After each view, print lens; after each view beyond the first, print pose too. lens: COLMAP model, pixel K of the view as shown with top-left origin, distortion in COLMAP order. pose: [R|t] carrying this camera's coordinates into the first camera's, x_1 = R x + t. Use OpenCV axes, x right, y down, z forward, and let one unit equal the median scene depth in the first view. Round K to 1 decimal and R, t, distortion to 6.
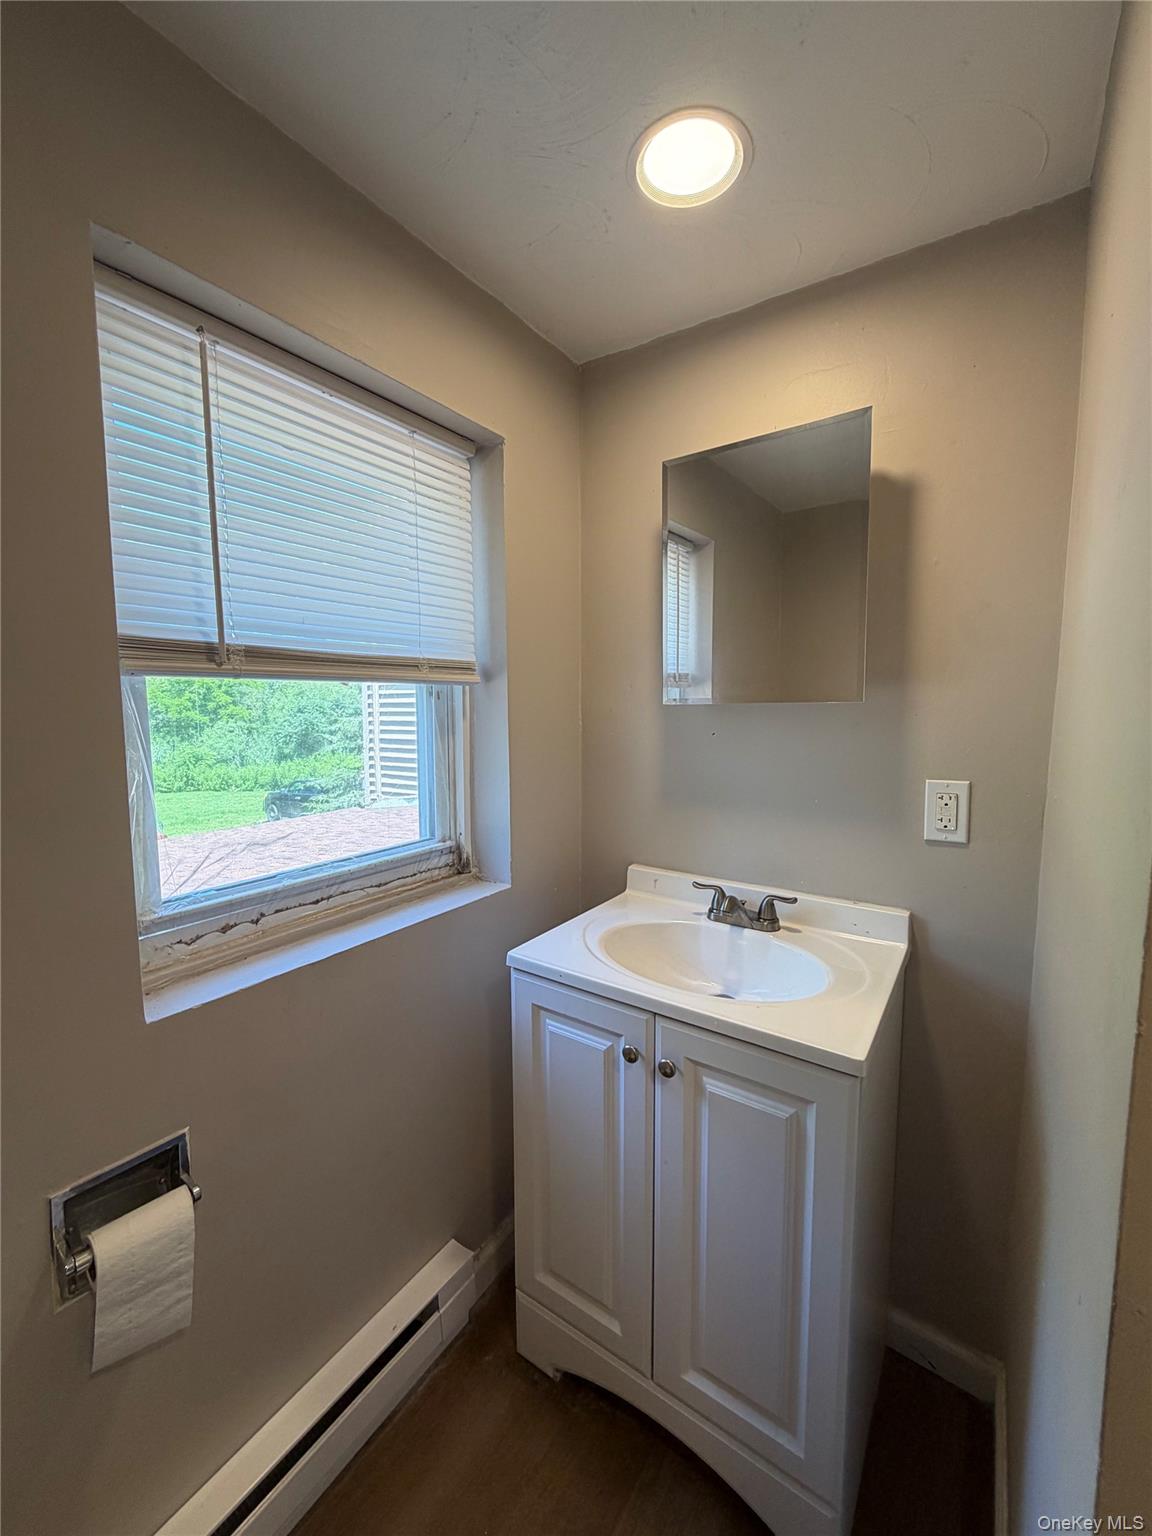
lens RADIAL K [[621.1, 0, 577.7], [0, 621.1, 760.7], [0, 0, 1]] dist [0.000127, 0.000255]
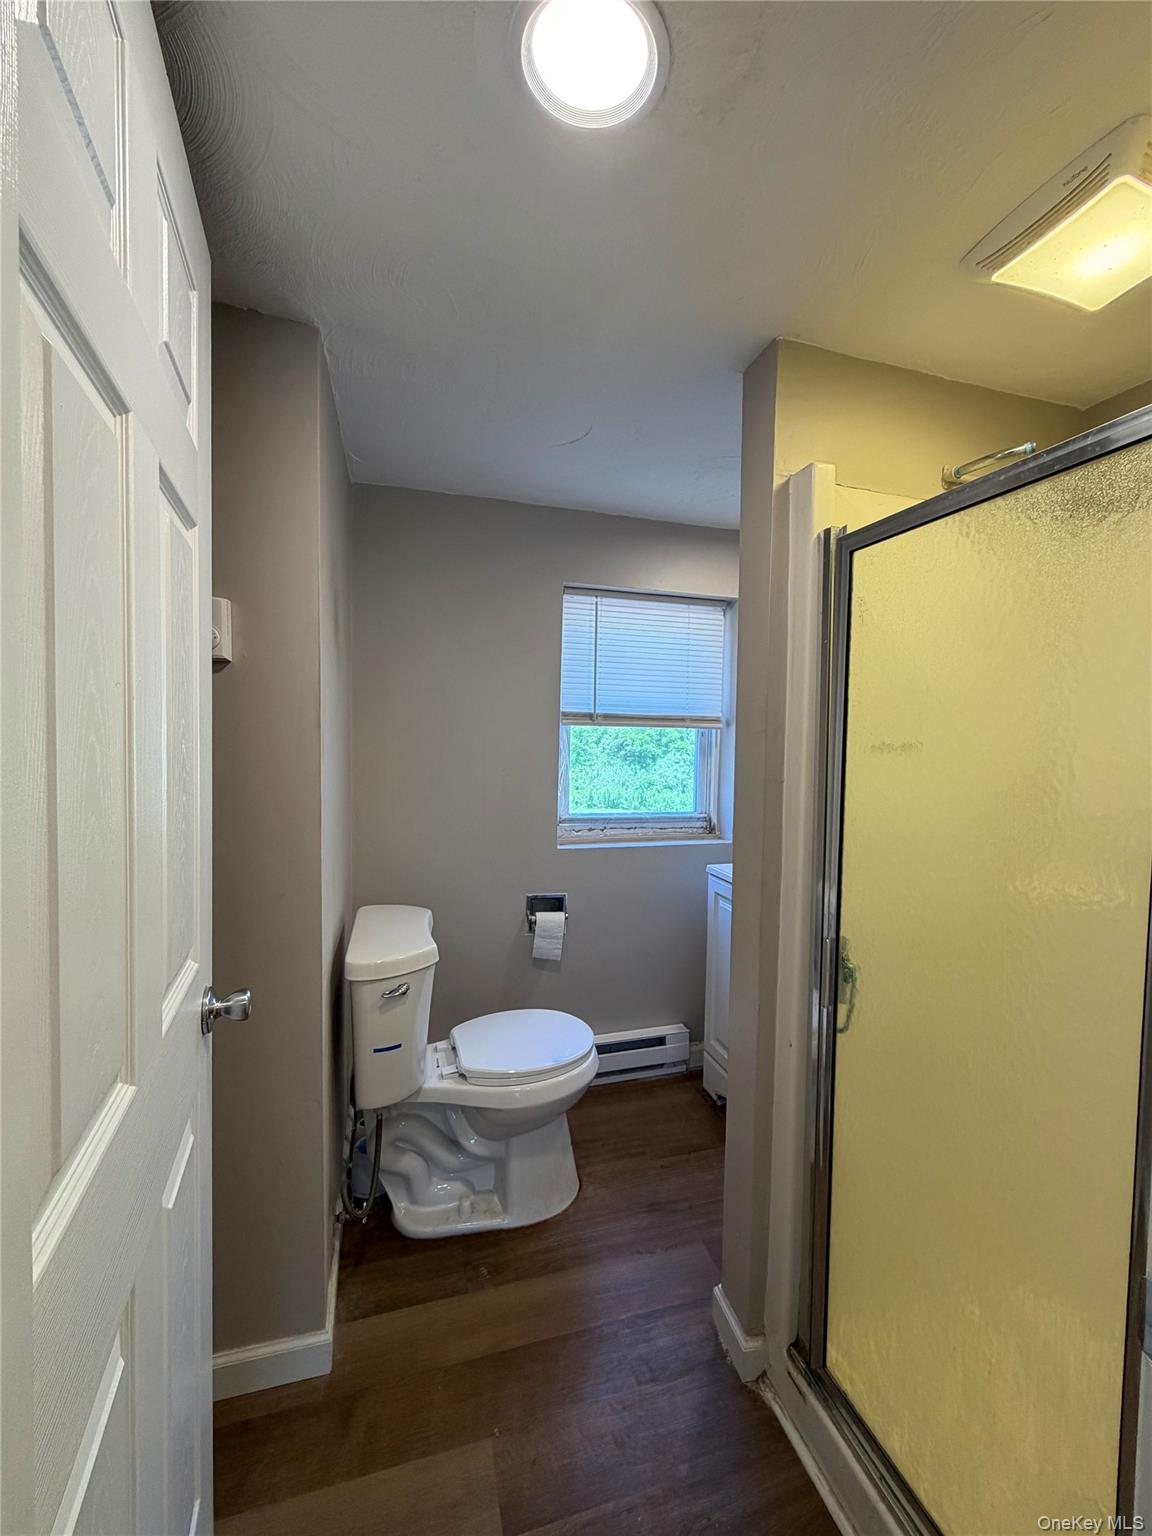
lens RADIAL K [[621.1, 0, 577.7], [0, 621.1, 760.7], [0, 0, 1]] dist [0.000127, 0.000255]
pose [[0.780031, 0.043362, -0.624236, 0.643866], [-0.081402, 0.996151, -0.032521, 0.063527], [0.620423, 0.076181, 0.780559, -0.673653]]
